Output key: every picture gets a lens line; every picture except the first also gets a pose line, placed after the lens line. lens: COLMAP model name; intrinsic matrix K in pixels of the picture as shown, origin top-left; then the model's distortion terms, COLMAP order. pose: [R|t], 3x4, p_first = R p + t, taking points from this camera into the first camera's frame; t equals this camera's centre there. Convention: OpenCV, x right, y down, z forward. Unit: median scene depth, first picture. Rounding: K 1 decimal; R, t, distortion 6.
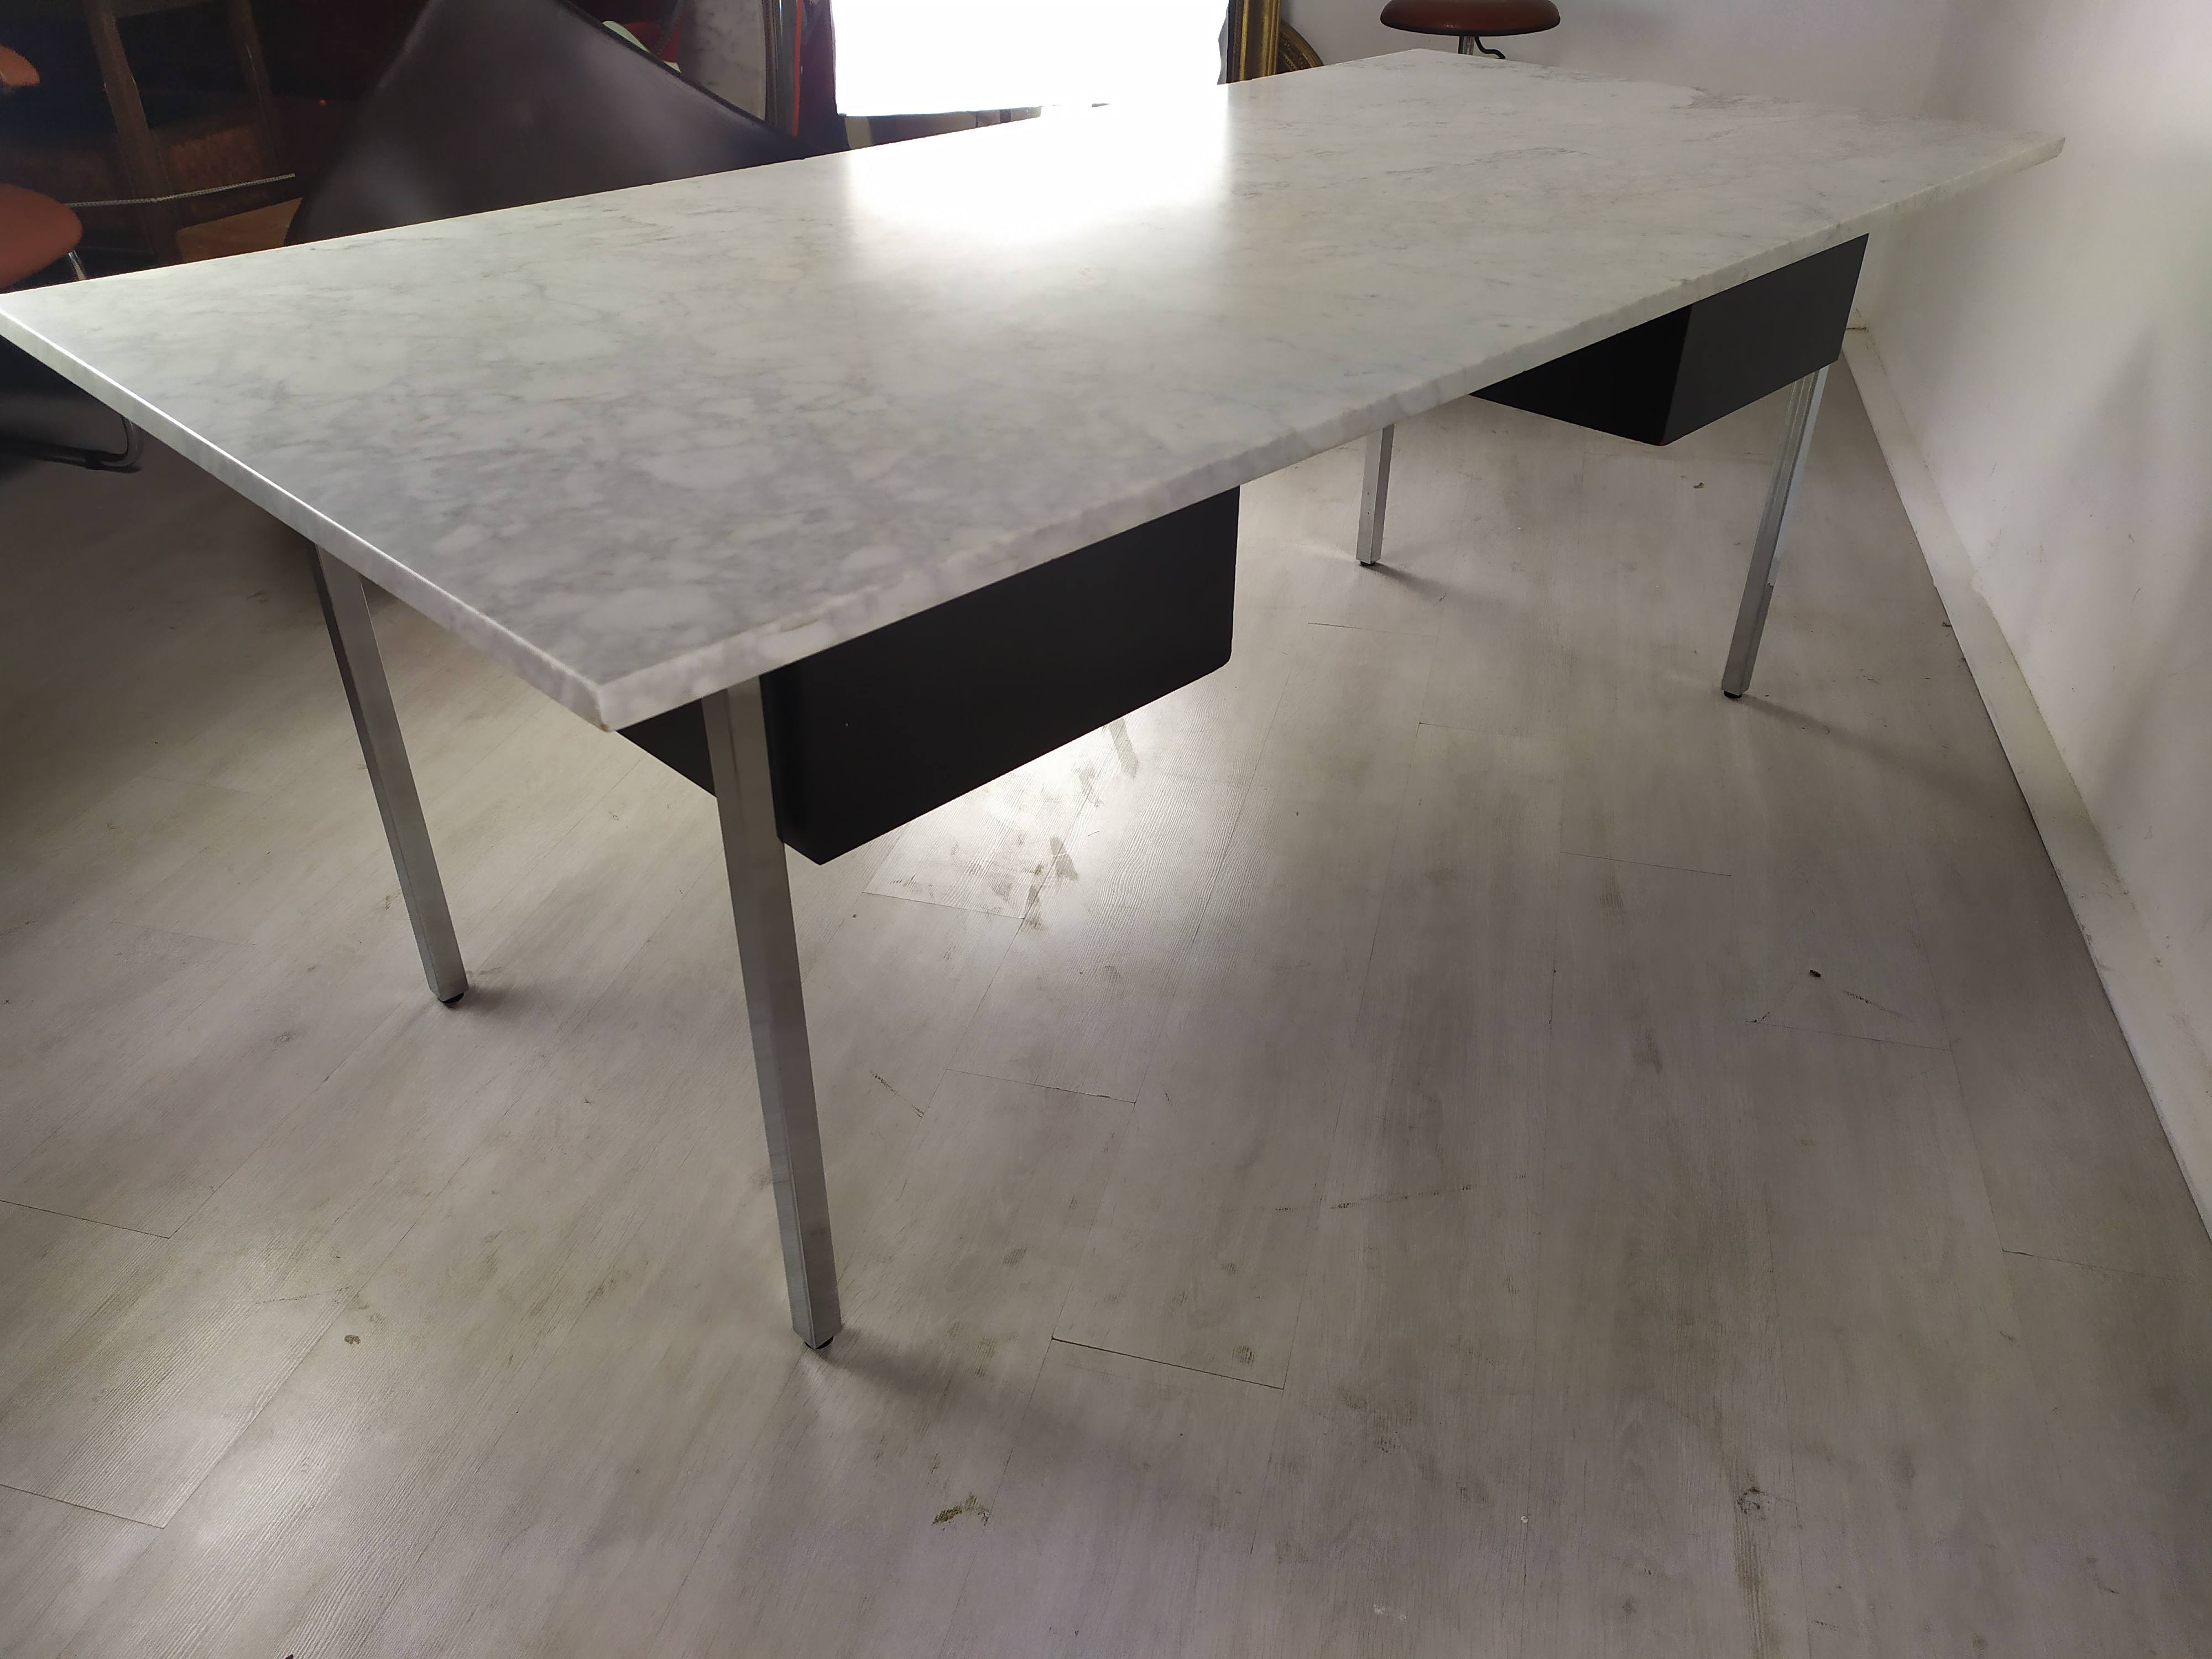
lens RADIAL K [[1641.9, 0, 1106.5], [0, 1641.9, 837.6], [0, 0, 1]] dist [0.054256, -0.053447]
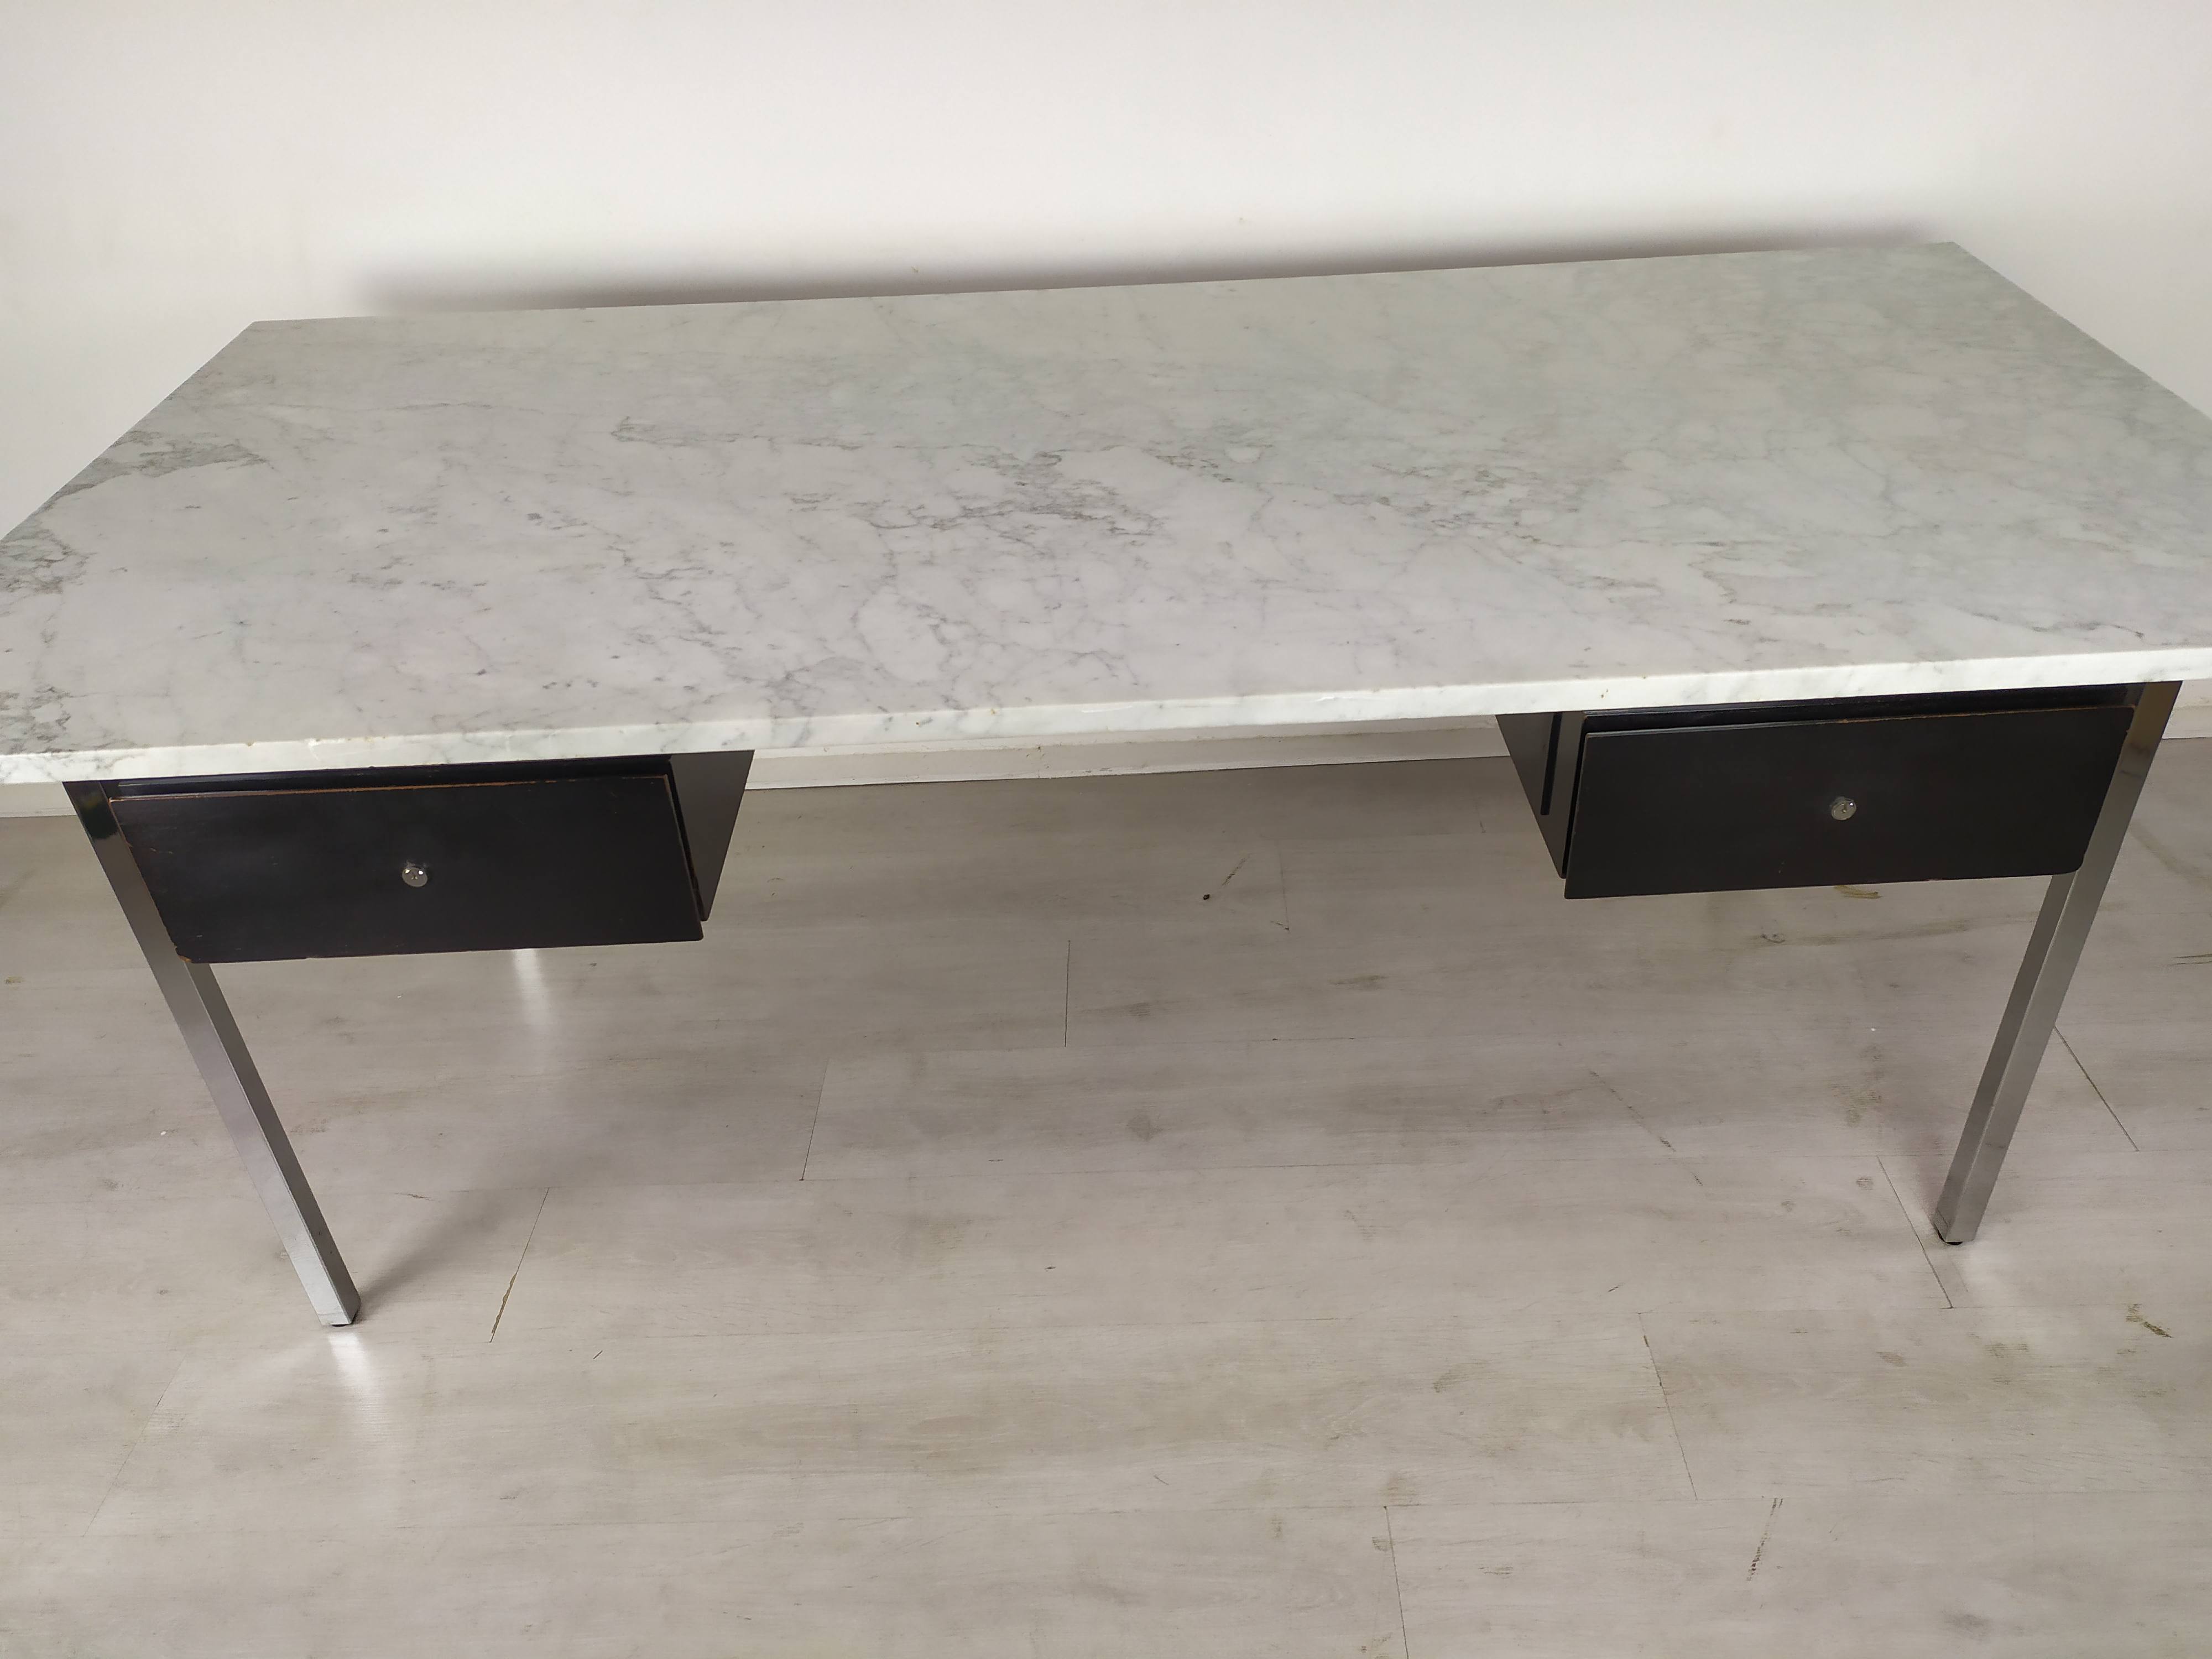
lens RADIAL K [[1696.1, 0, 1115.3], [0, 1696.1, 808.9], [0, 0, 1]] dist [0.080612, -0.117387]
pose [[-0.725730, -0.376142, 0.576050, -0.661055], [0.405246, 0.442913, 0.799752, -1.247301], [-0.555961, 0.813846, -0.169005, 1.561428]]
